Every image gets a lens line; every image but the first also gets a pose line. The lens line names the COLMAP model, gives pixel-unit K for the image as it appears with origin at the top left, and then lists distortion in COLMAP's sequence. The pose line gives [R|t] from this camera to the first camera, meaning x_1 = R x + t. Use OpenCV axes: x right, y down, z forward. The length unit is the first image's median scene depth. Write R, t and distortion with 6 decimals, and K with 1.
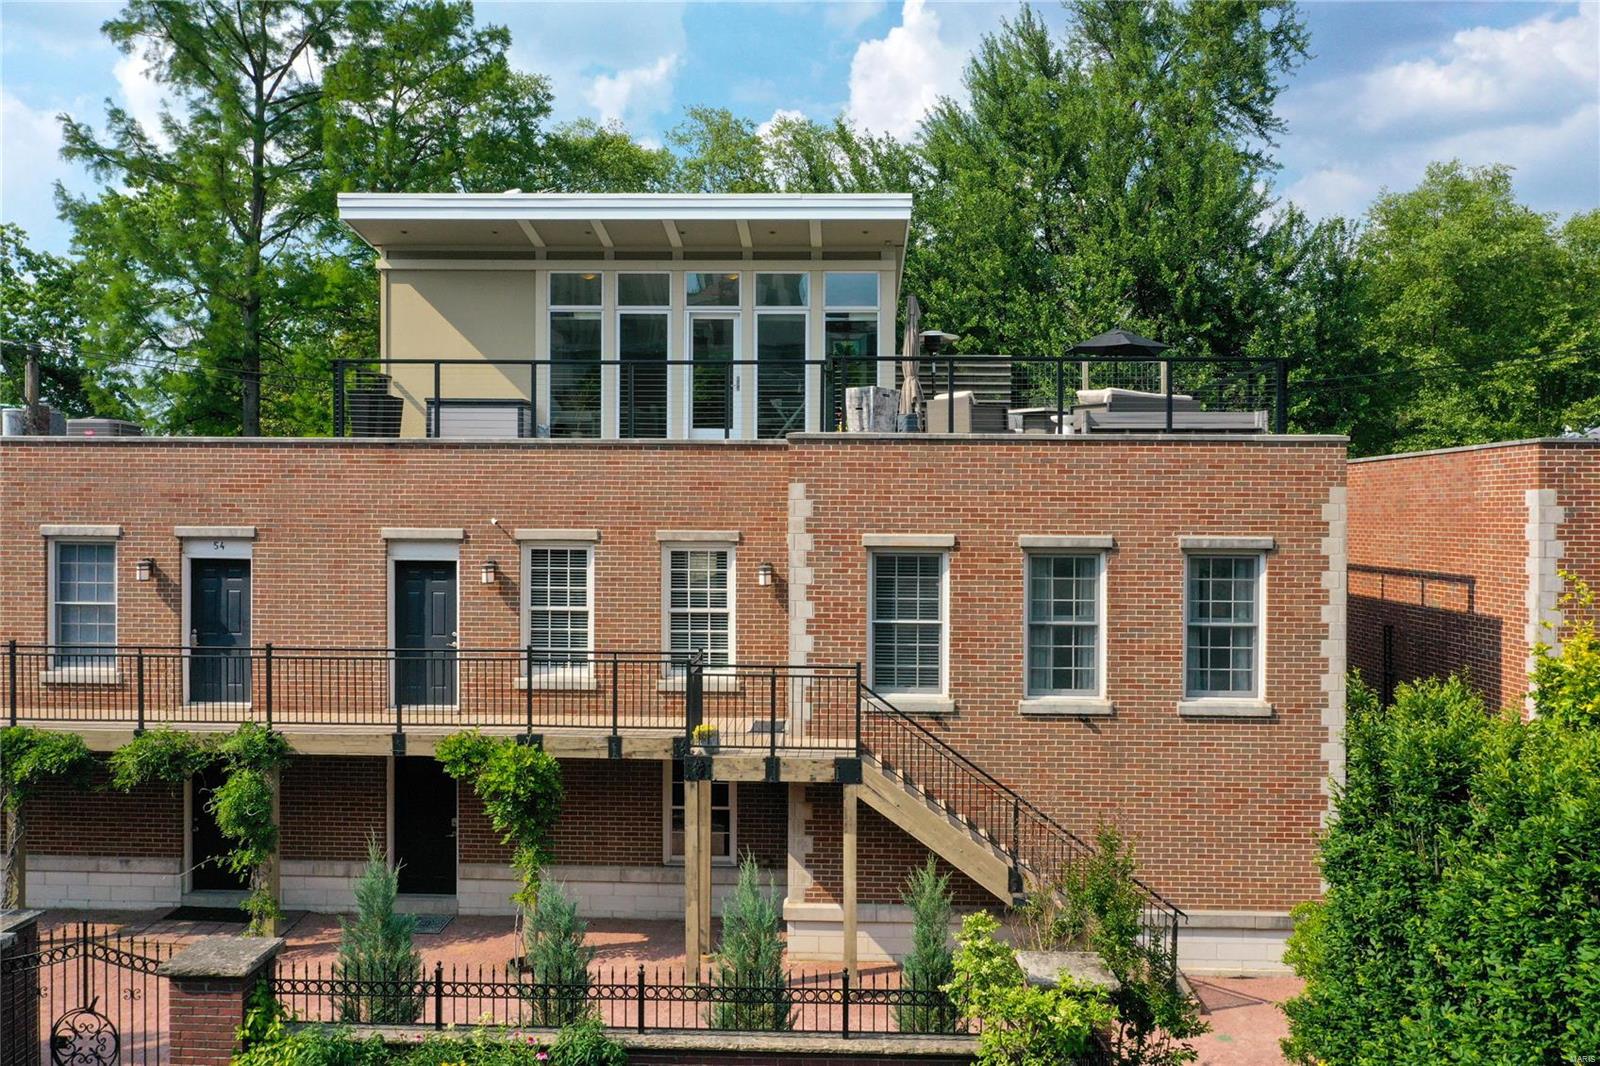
lens RADIAL K [[1279.0, 0, 819.0], [0, 1279.0, 513.7], [0, 0, 1]] dist [0.003463, 0.005909]
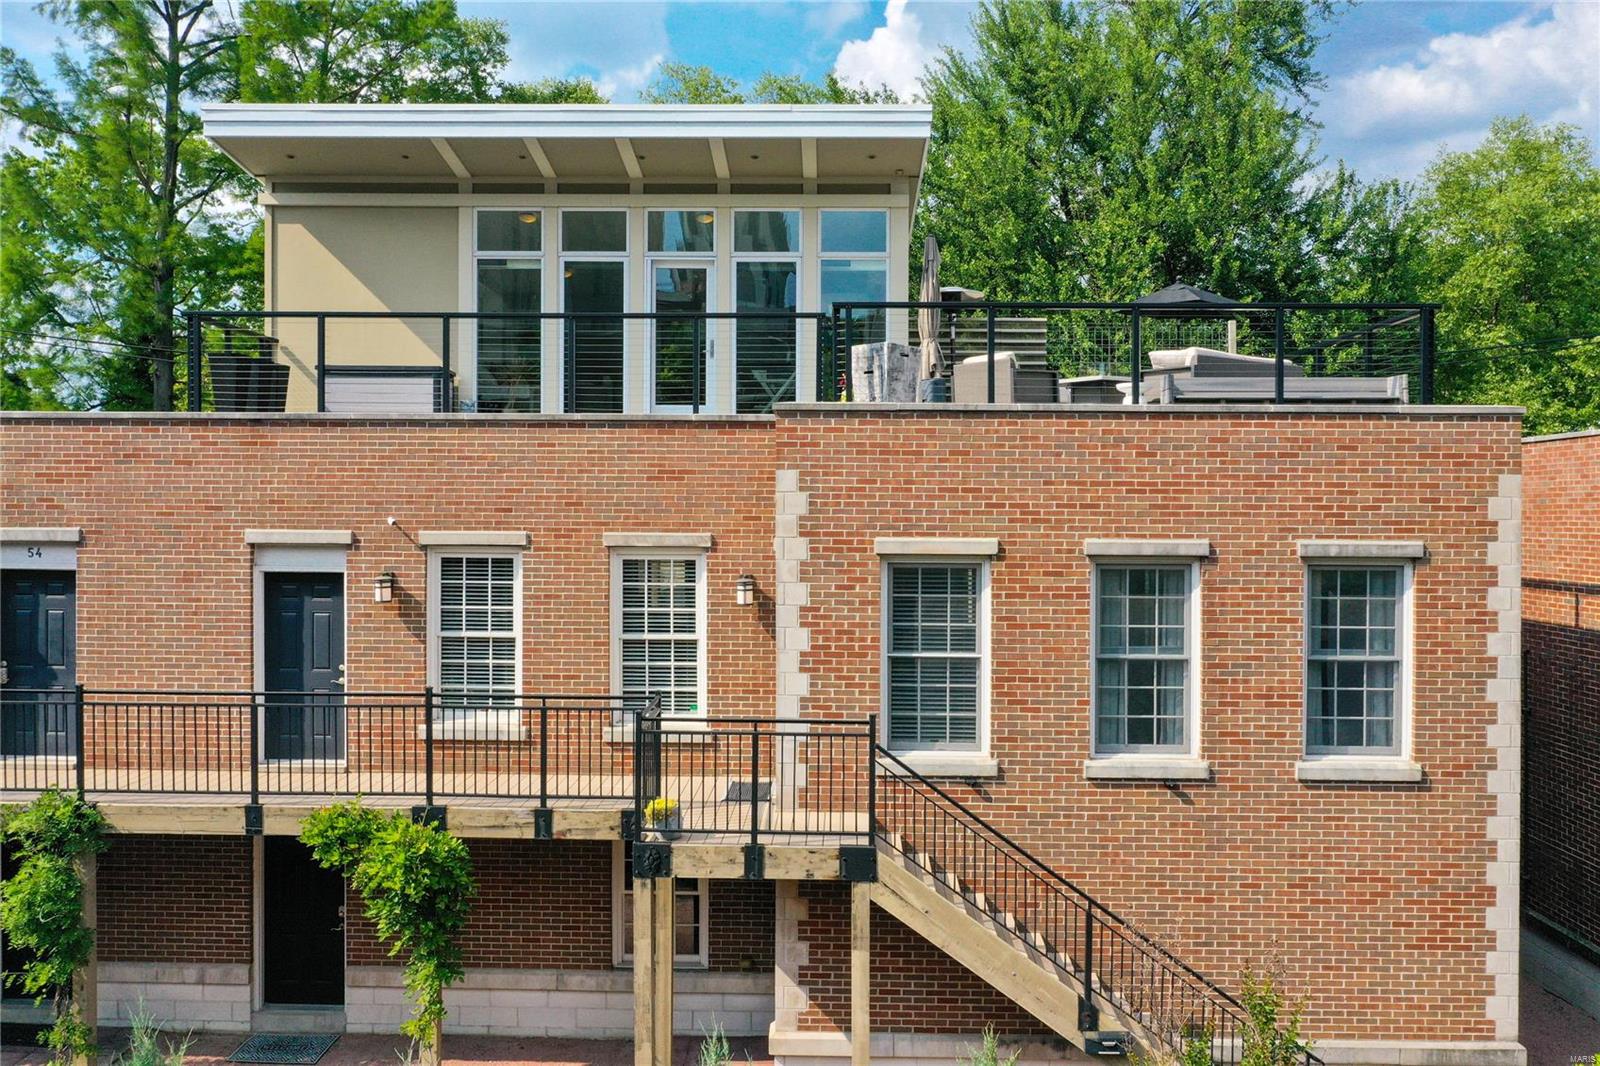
lens RADIAL K [[1251.4, 0, 802.8], [0, 1251.4, 513.5], [0, 0, 1]] dist [-0.006337, -0.003336]
pose [[1.000000, -0.000343, -0.000151, -0.007483], [0.000343, 1.000000, 0.000474, 0.001183], [0.000151, -0.000474, 1.000000, 0.253391]]
